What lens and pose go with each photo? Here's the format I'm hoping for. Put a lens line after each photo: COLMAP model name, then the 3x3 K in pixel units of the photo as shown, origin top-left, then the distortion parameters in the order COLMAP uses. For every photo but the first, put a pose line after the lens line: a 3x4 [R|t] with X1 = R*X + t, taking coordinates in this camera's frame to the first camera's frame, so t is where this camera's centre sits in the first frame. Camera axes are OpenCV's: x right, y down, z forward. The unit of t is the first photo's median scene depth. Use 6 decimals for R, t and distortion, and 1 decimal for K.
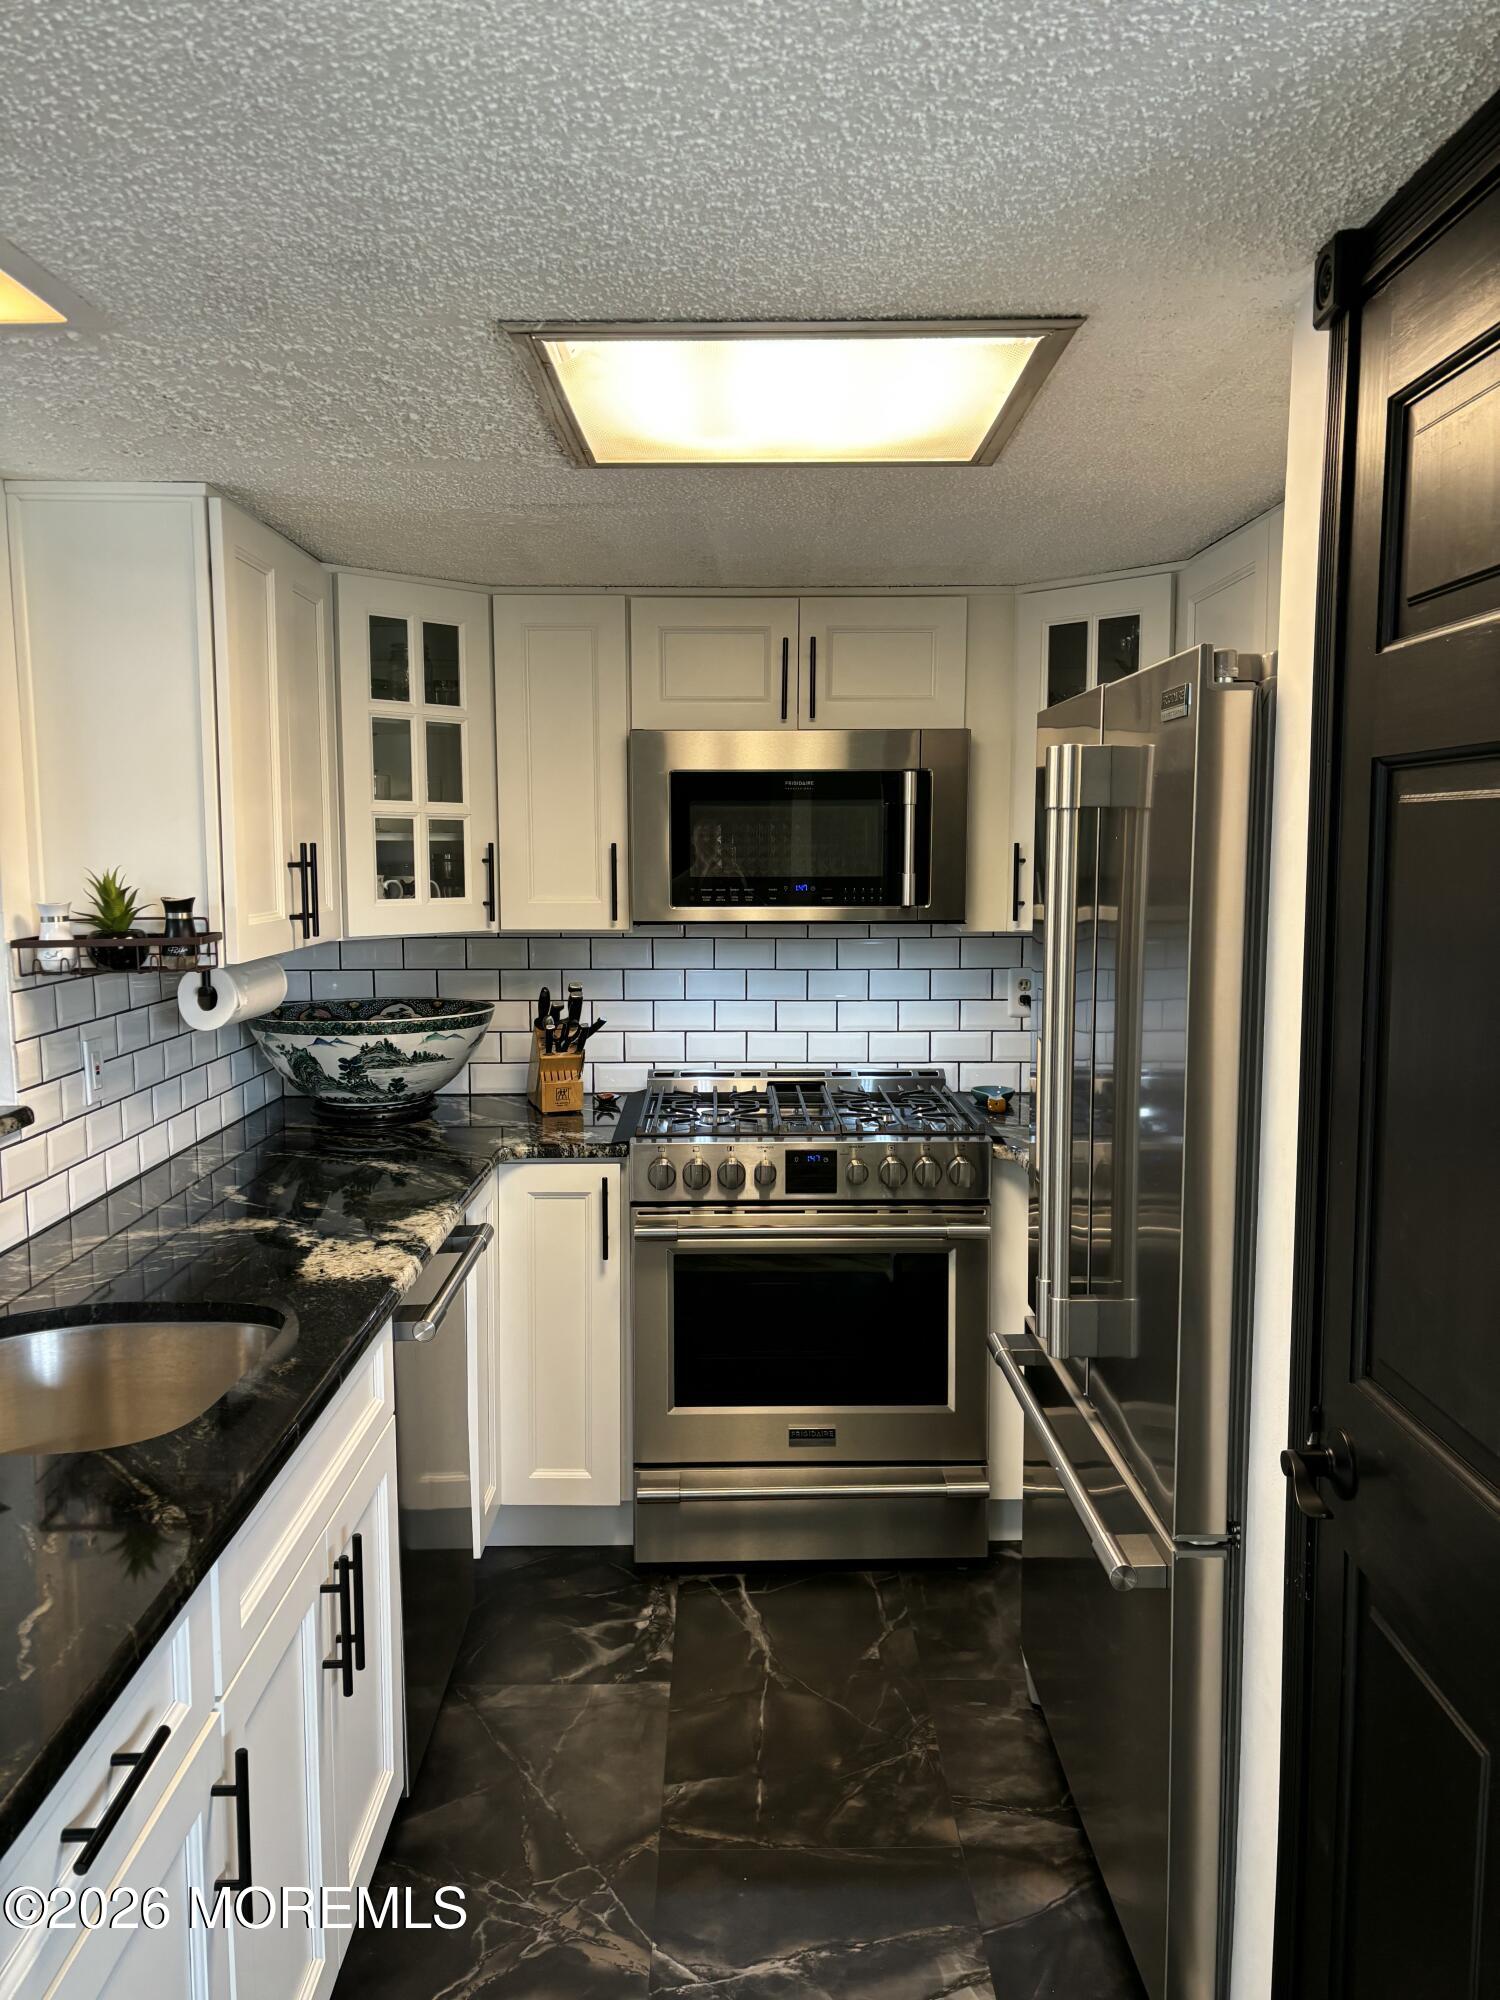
lens RADIAL K [[1542.4, 0, 750.0], [0, 1542.4, 1000.0], [0, 0, 1]] dist [0.185475, -0.625316]
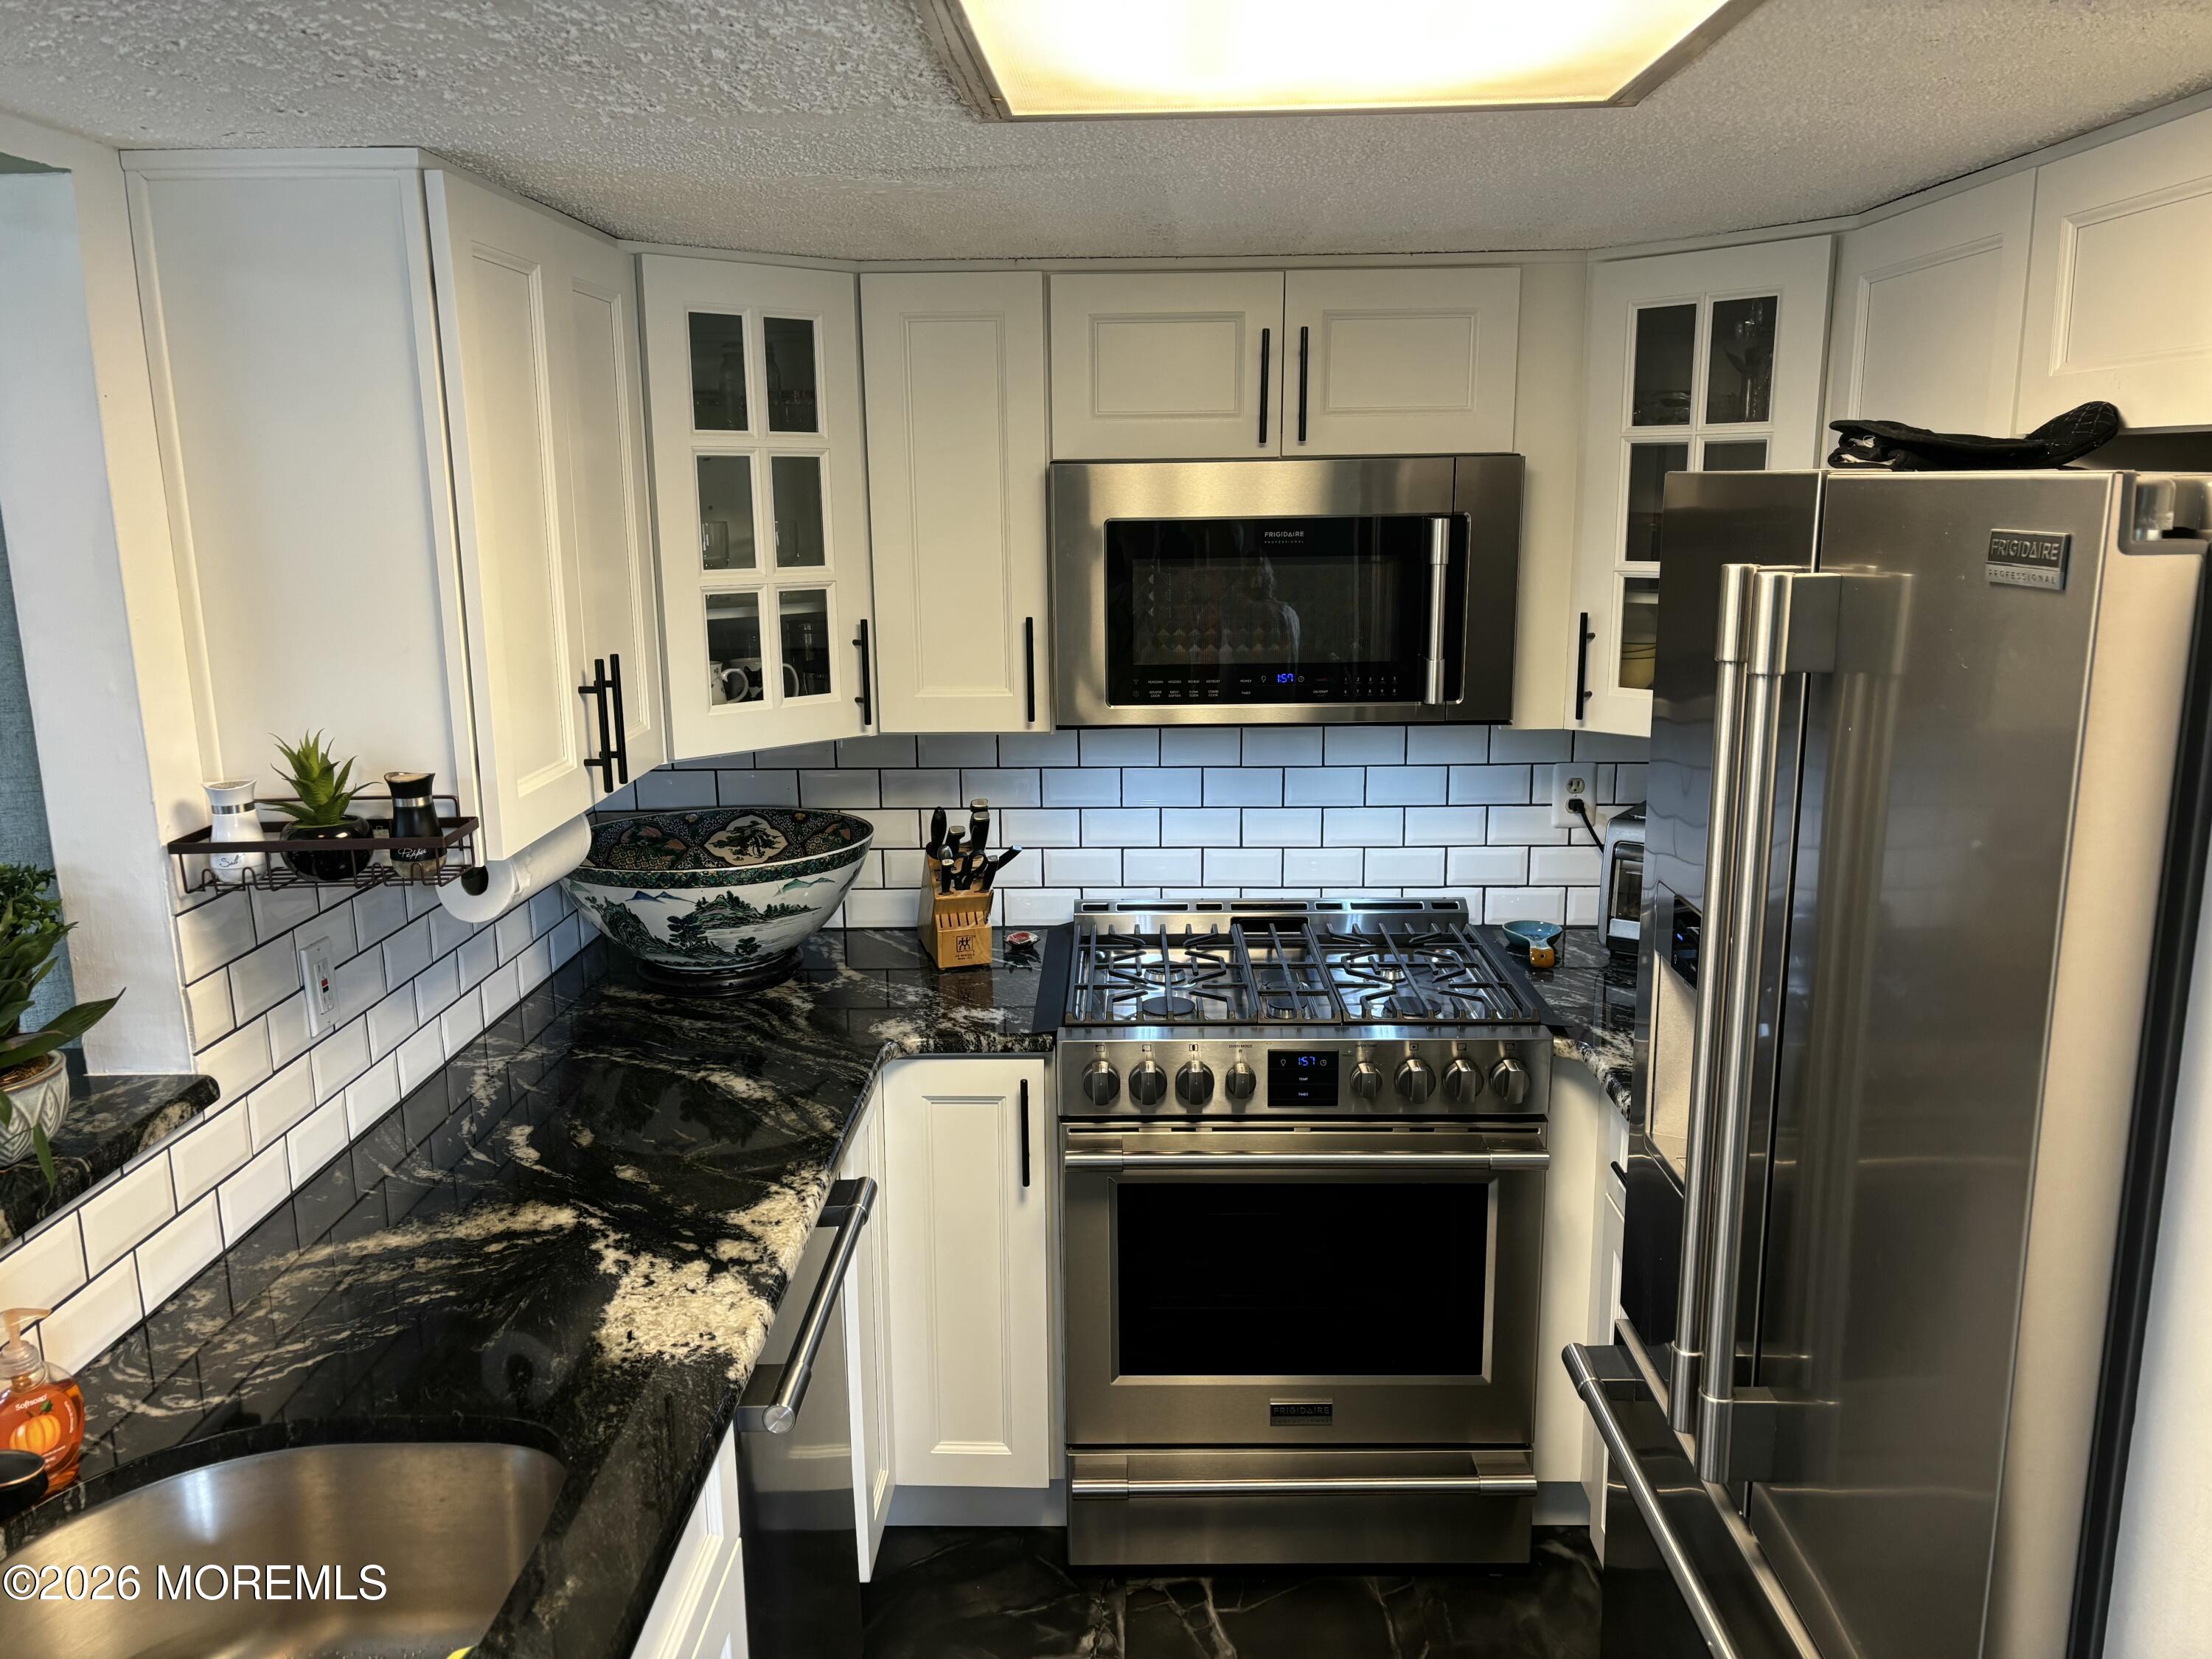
lens RADIAL K [[1700.6, 0, 1106.0], [0, 1700.6, 829.5], [0, 0, 1]] dist [0.116195, -0.287438]
pose [[0.999512, -0.002908, -0.031112, -0.027964], [0.006178, 0.994396, 0.105543, -0.090691], [0.030631, -0.105683, 0.993928, 0.194589]]
